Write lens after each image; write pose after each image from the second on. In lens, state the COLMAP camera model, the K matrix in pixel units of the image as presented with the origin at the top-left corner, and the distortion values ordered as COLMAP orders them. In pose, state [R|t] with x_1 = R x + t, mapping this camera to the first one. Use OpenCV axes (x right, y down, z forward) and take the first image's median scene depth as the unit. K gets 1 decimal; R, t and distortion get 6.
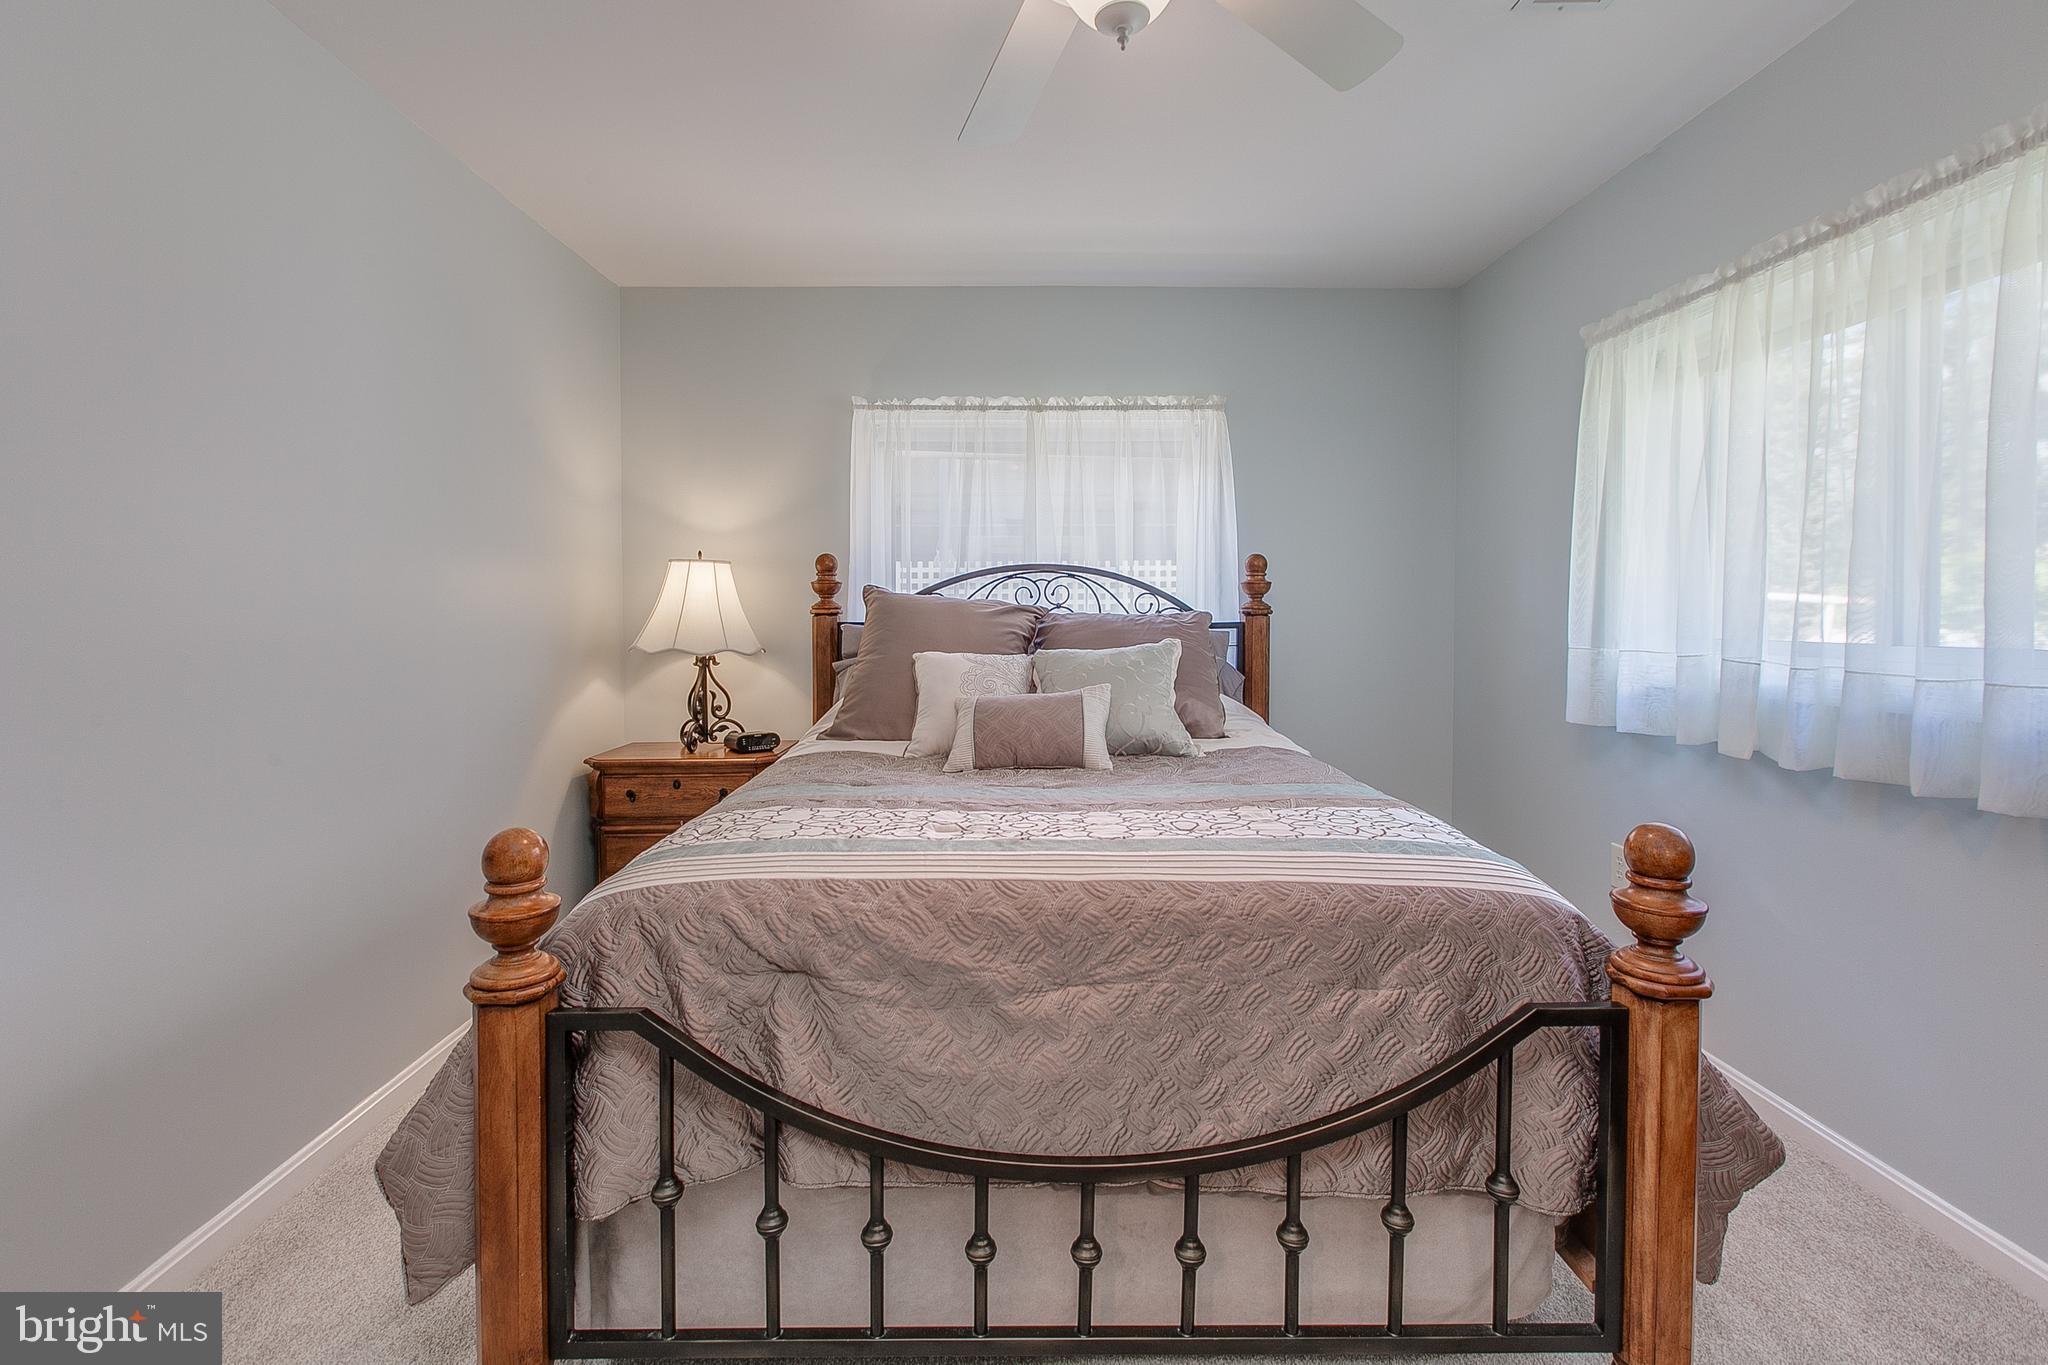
lens RADIAL K [[941.0, 0, 1023.8], [0, 941.0, 635.4], [0, 0, 1]] dist [0.000720, 0.000214]
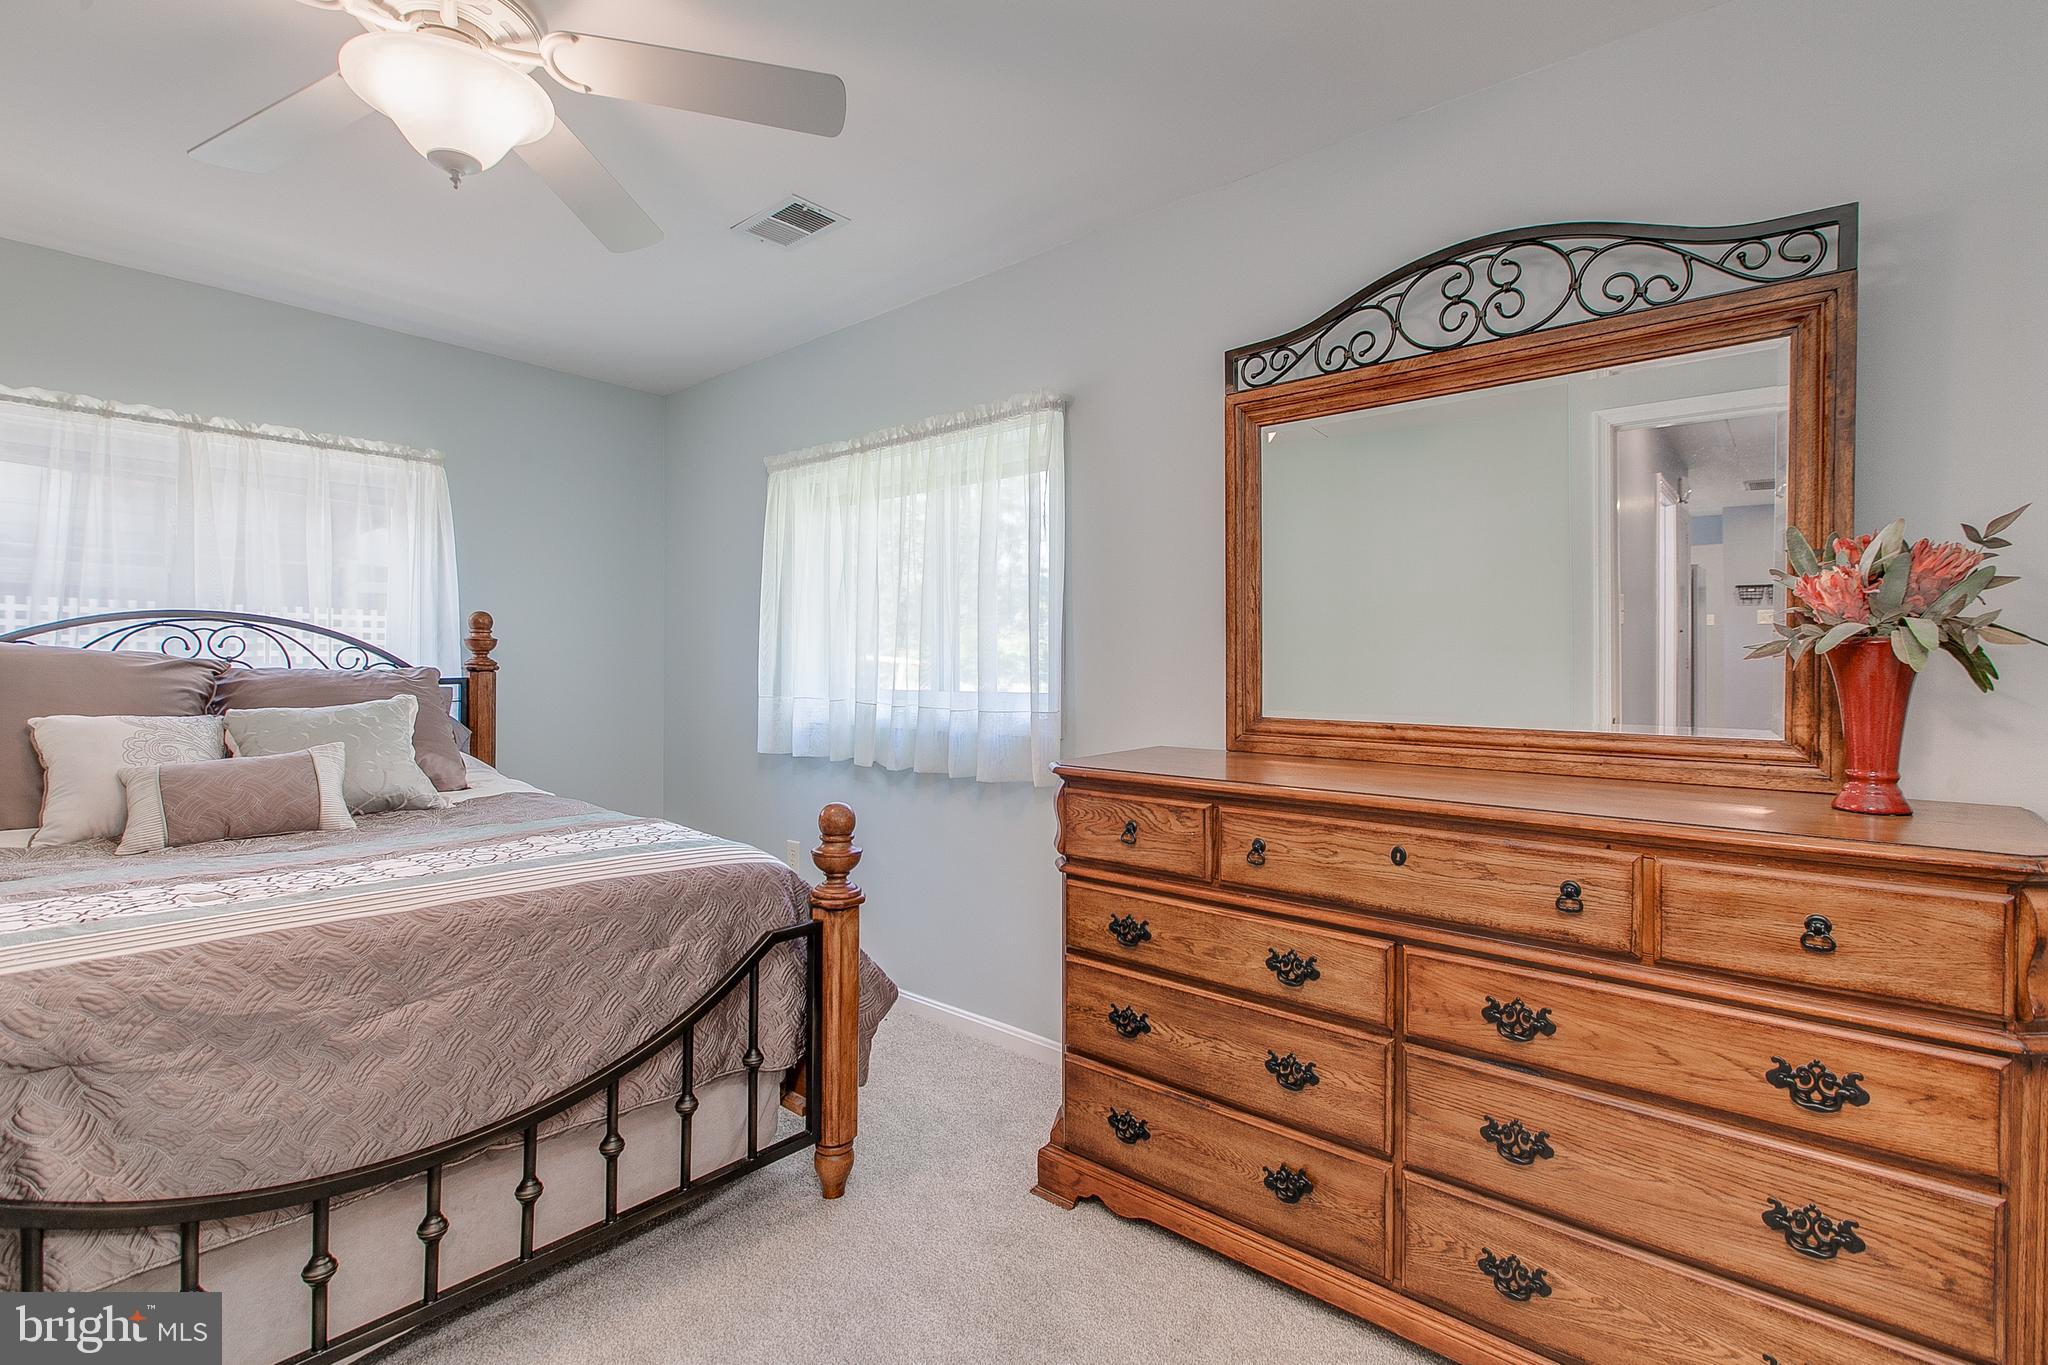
lens RADIAL K [[1313.6, 0, 1017.7], [0, 1313.6, 671.7], [0, 0, 1]] dist [-0.002771, 0.000168]
pose [[0.682992, 0.001209, 0.730425, -0.594381], [0.012254, 0.999839, -0.013114, 0.007690], [-0.730323, 0.017907, 0.682867, -0.601367]]
